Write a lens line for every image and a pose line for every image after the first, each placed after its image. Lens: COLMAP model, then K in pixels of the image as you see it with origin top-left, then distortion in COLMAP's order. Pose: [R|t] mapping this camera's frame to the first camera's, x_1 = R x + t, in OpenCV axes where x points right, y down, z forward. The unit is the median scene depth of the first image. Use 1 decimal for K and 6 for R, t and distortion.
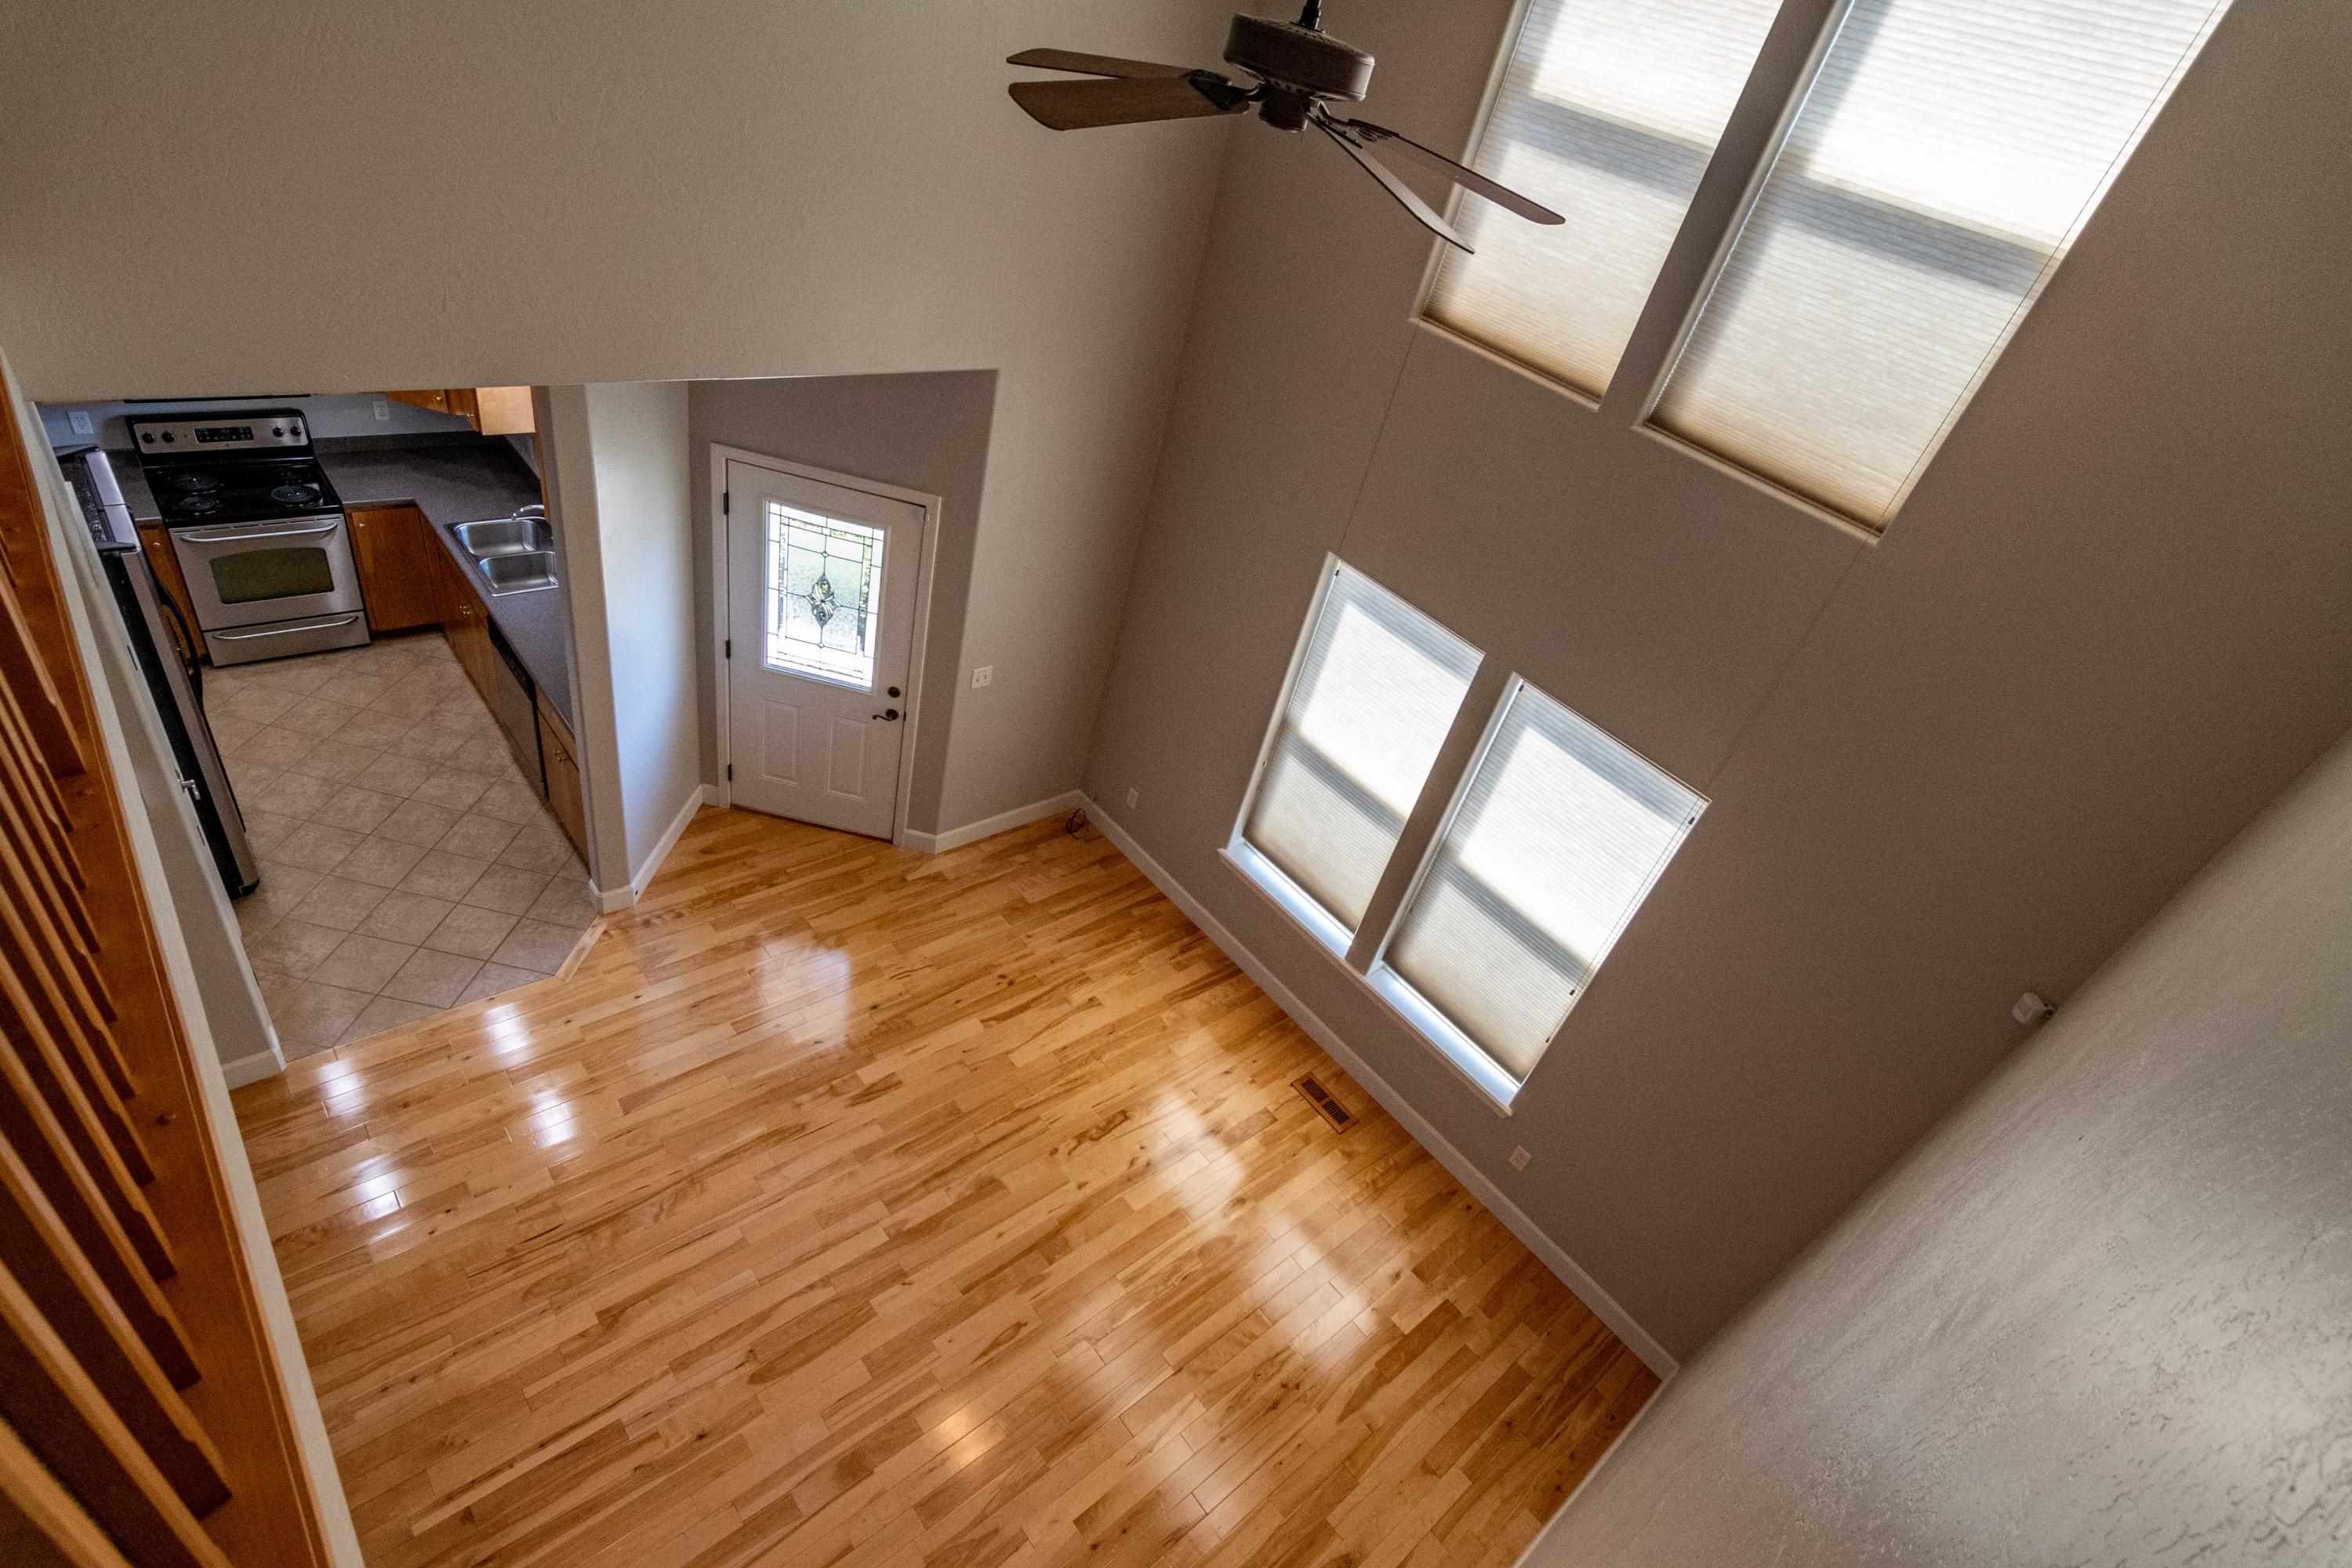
lens RADIAL K [[1131.4, 0, 1165.2], [0, 1131.4, 809.7], [0, 0, 1]] dist [-0.003327, 0.002819]
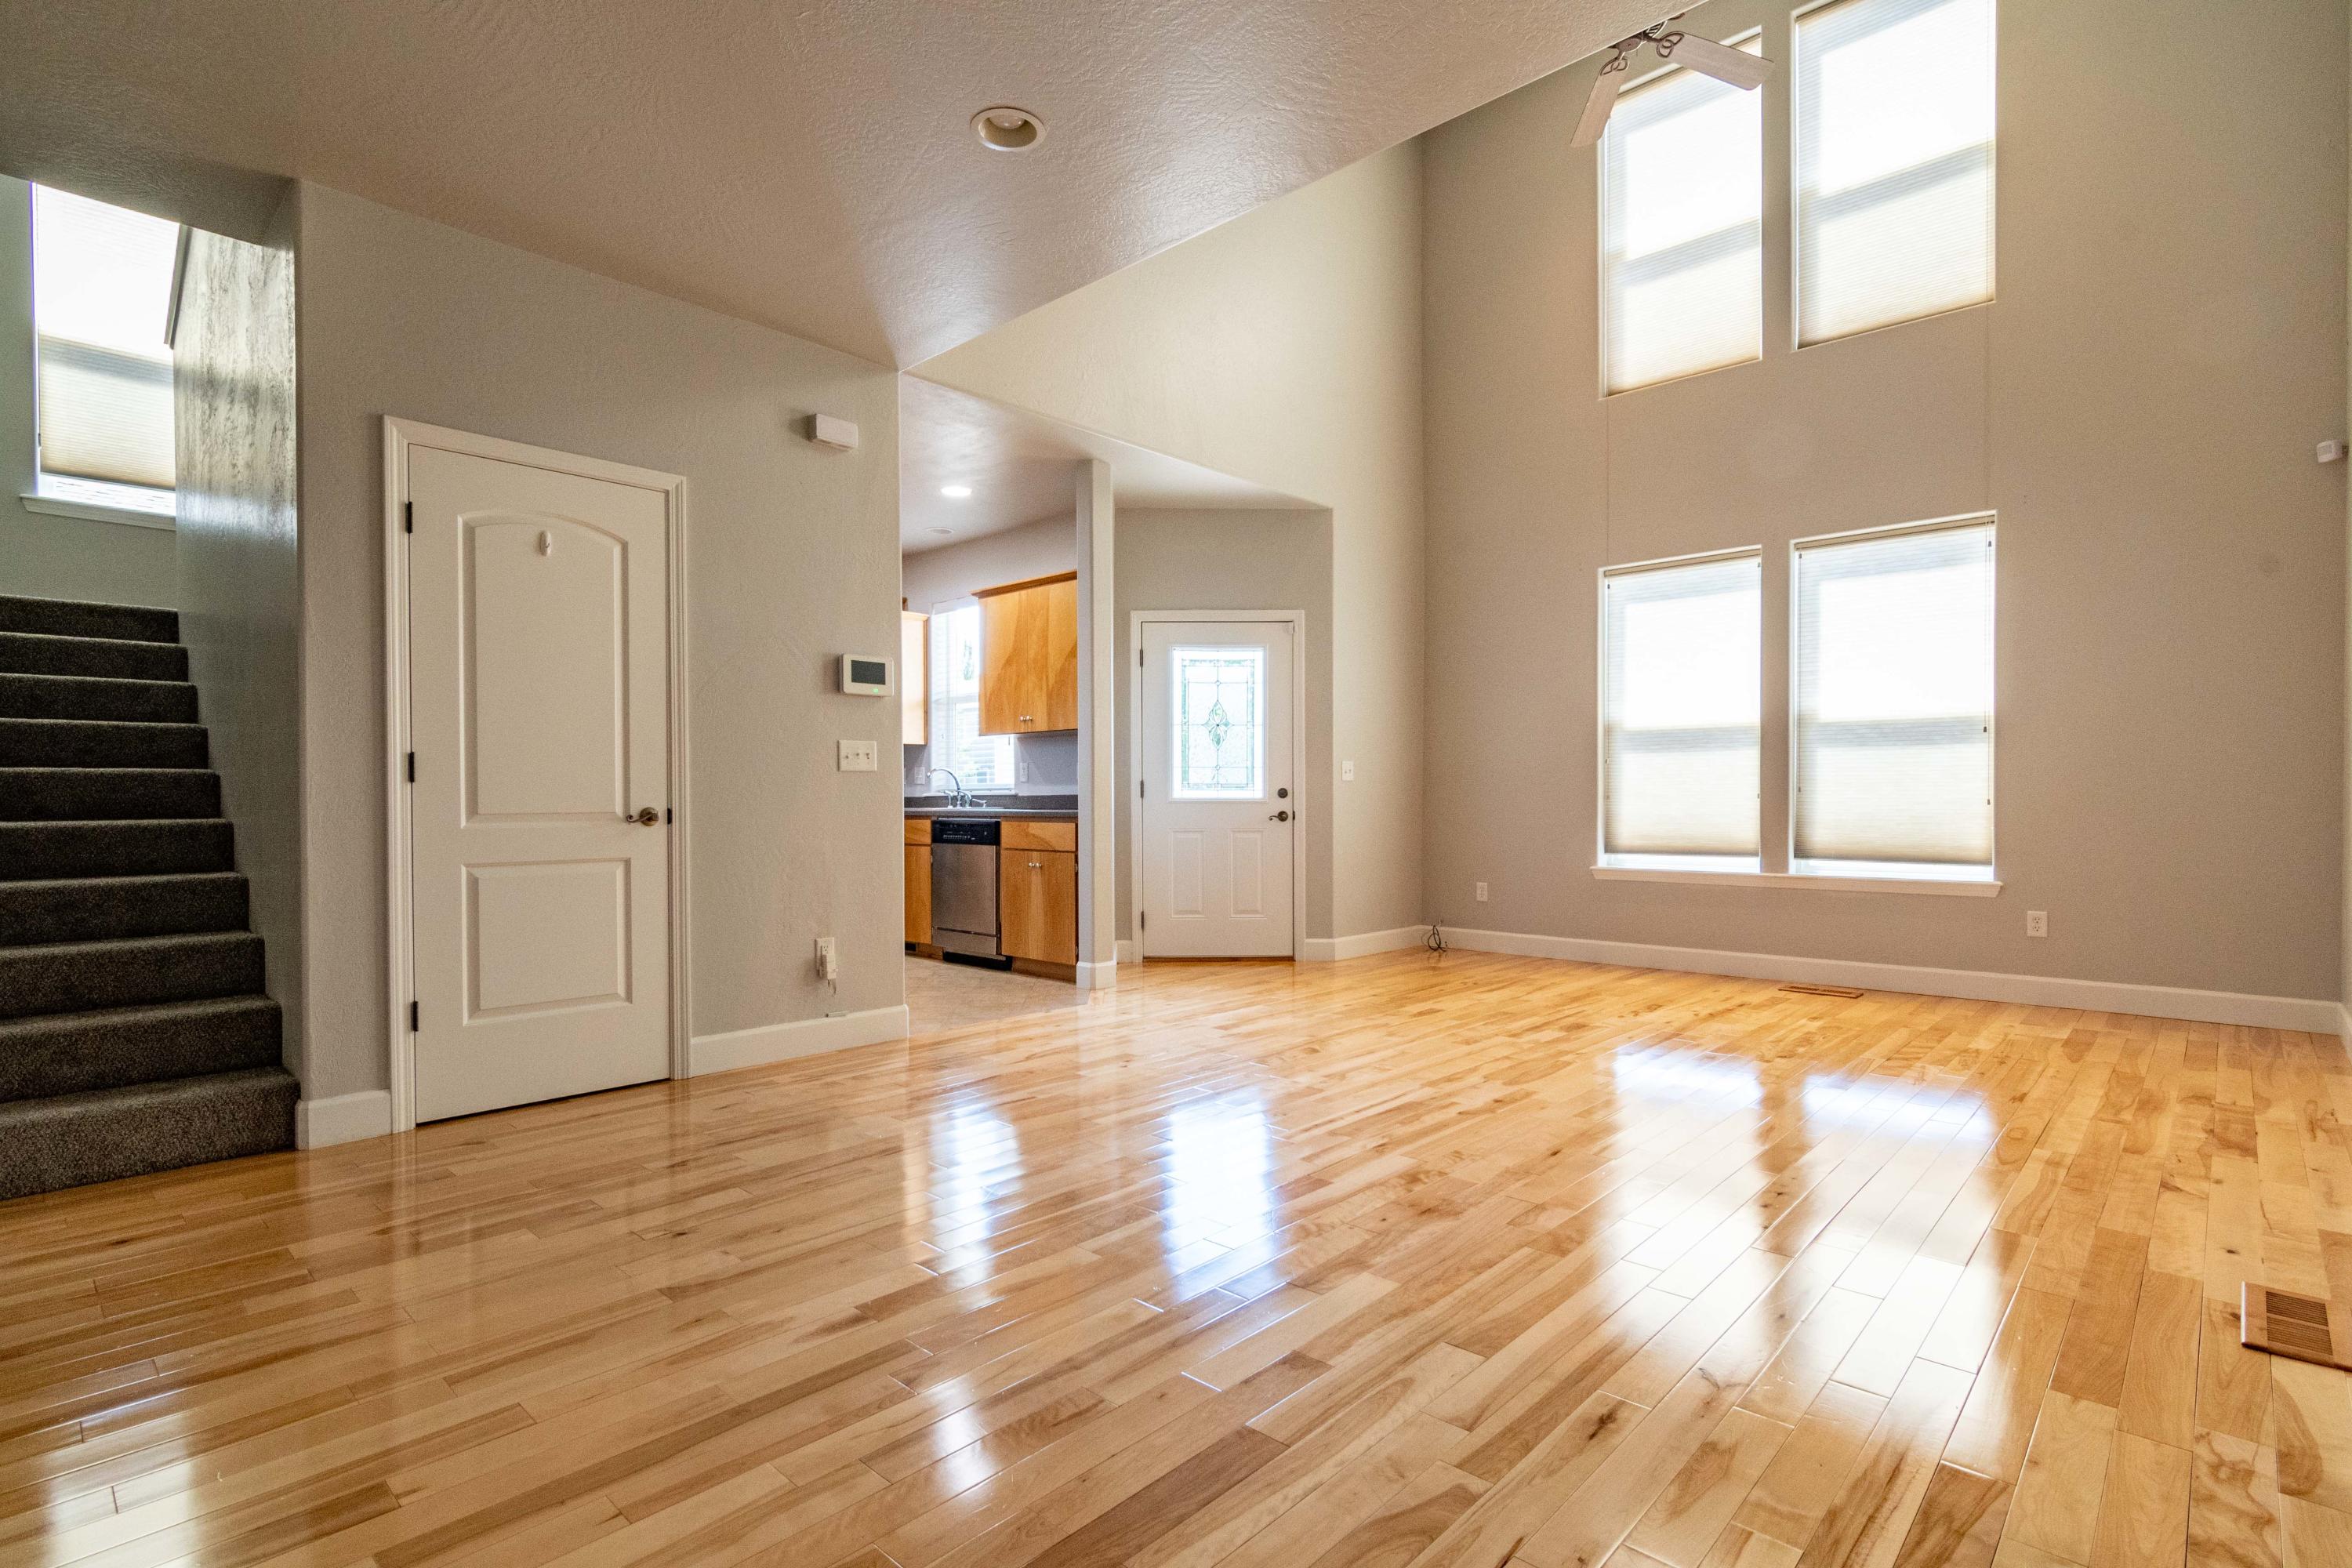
lens RADIAL K [[1131.4, 0, 1165.2], [0, 1131.4, 809.7], [0, 0, 1]] dist [-0.003327, 0.002819]
pose [[0.969668, -0.222016, 0.102237, -0.527675], [0.239113, 0.774900, -0.585111, 0.622180], [0.050681, 0.591810, 0.804483, 0.061533]]
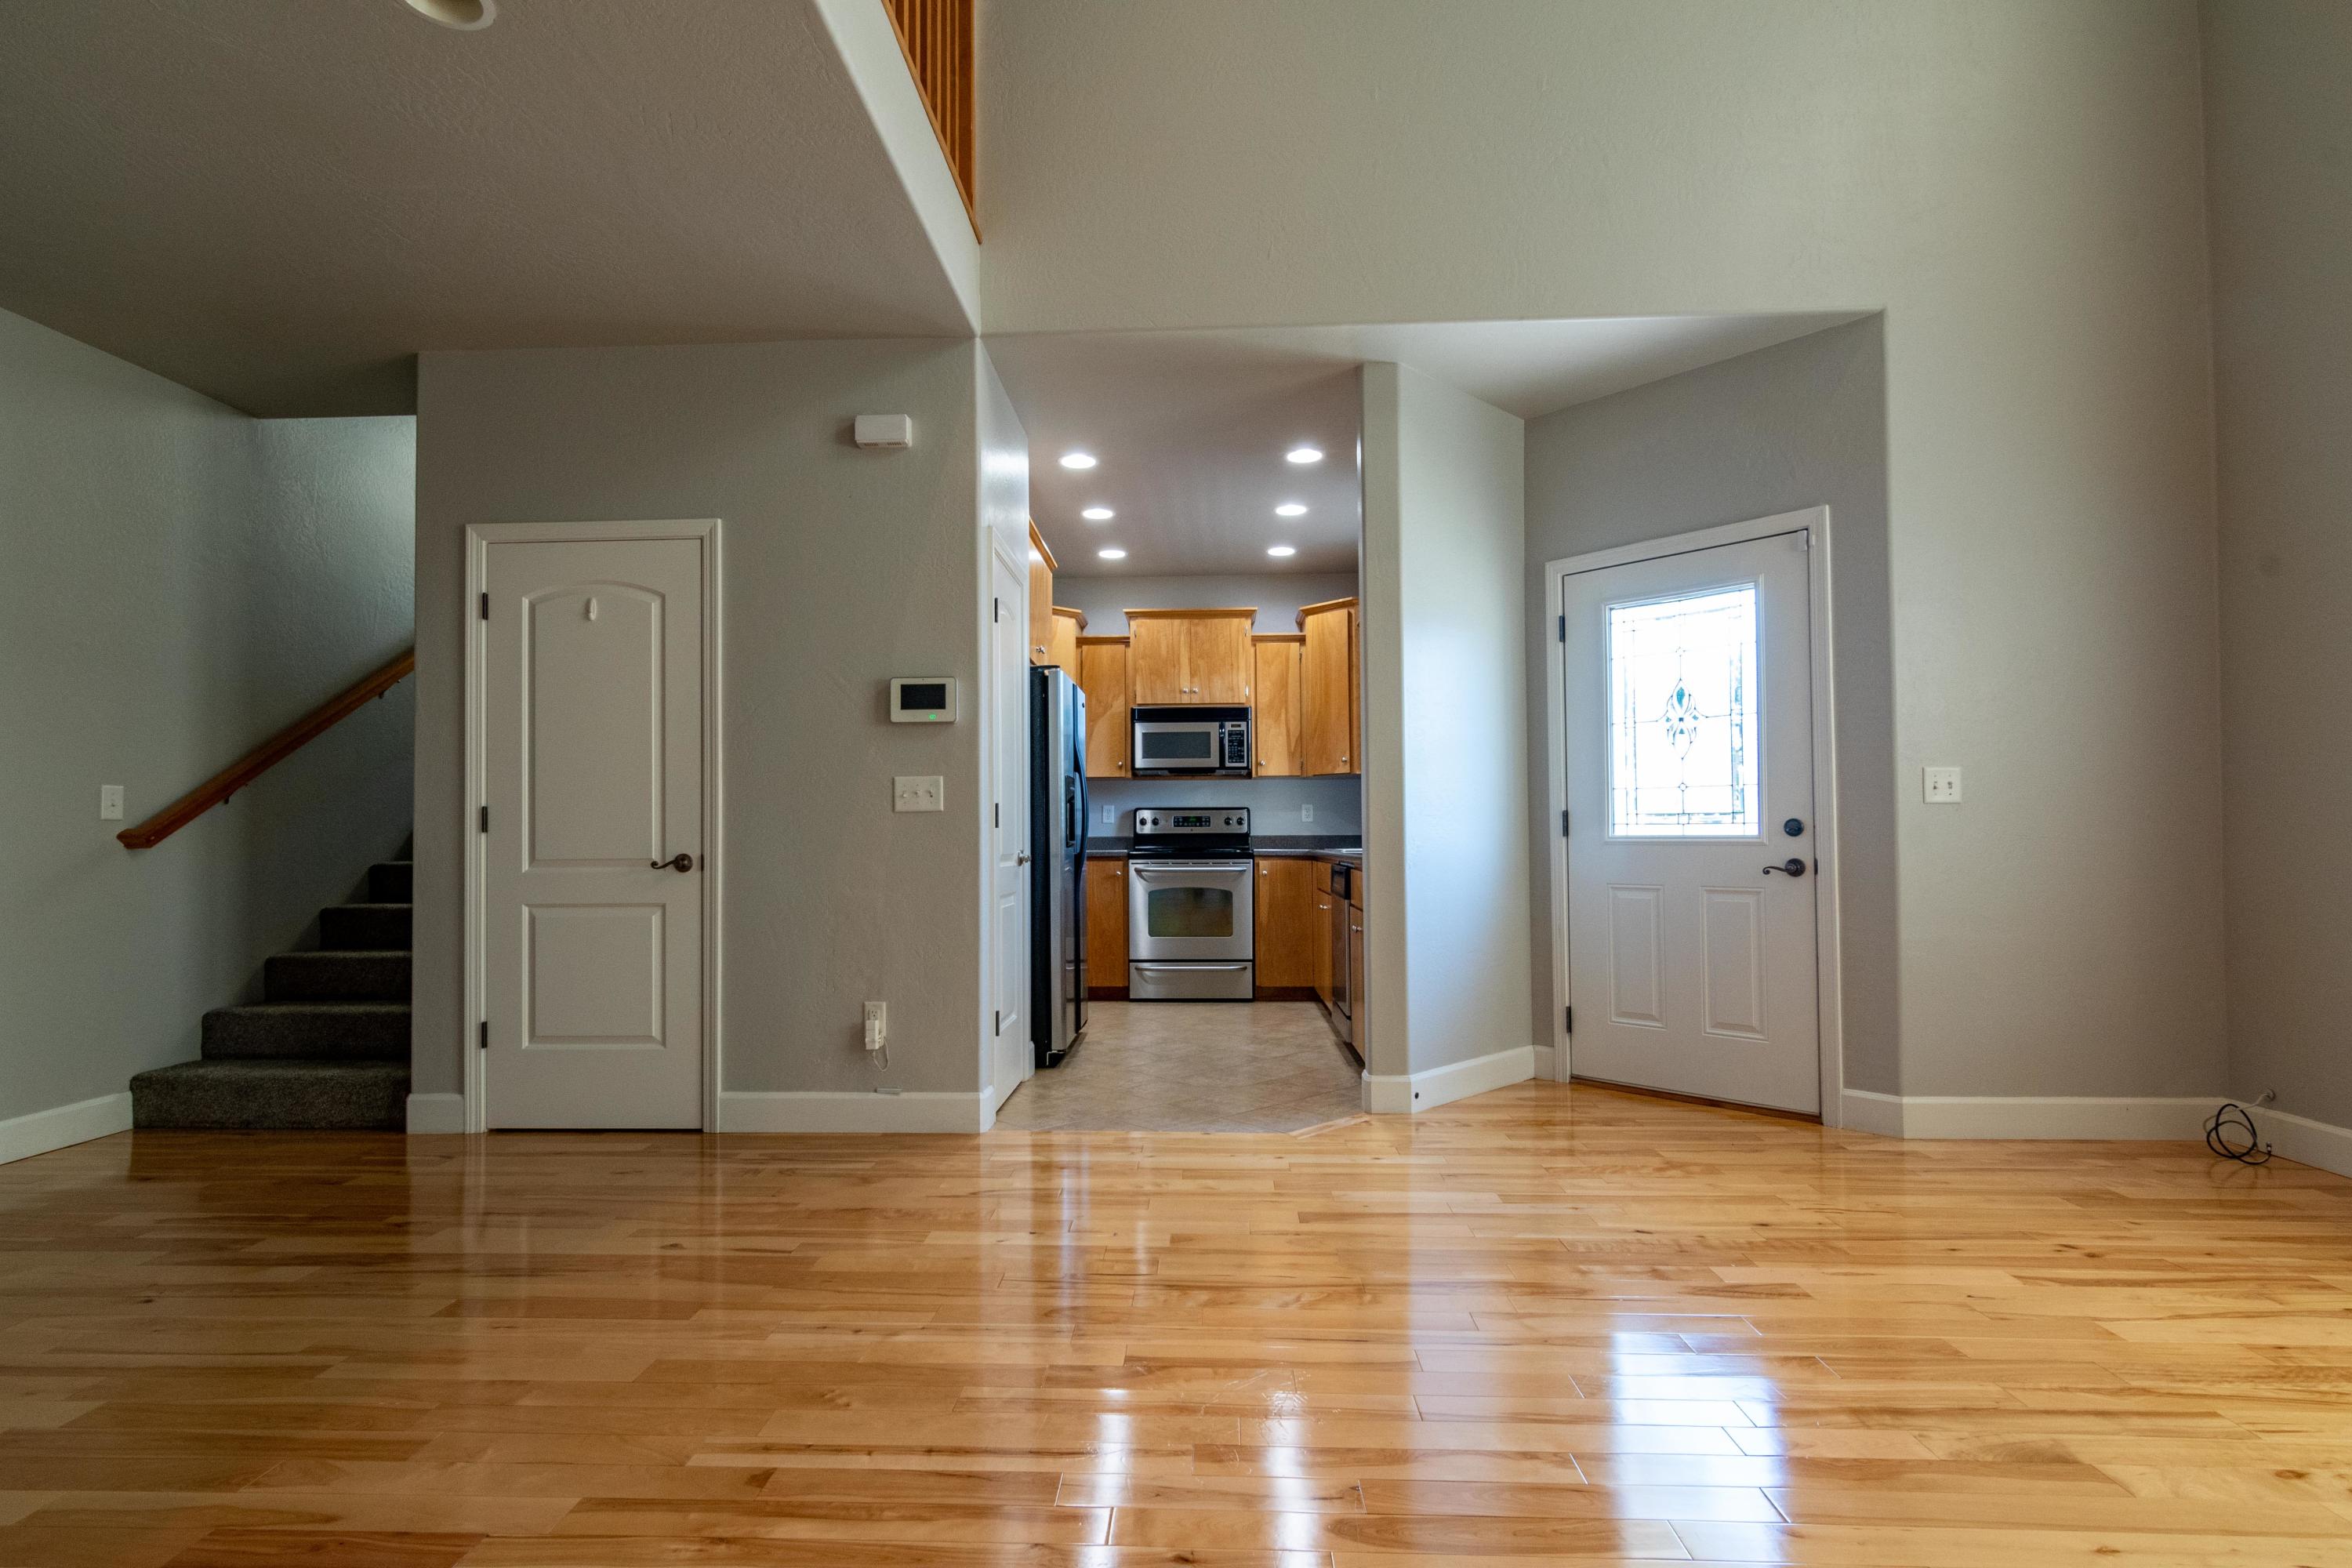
lens RADIAL K [[1131.4, 0, 1165.2], [0, 1131.4, 809.7], [0, 0, 1]] dist [-0.003327, 0.002819]
pose [[0.711097, -0.241593, -0.660283, -0.062436], [-0.286643, 0.757906, -0.586015, 0.431228], [0.642010, 0.605979, 0.469694, 0.471747]]
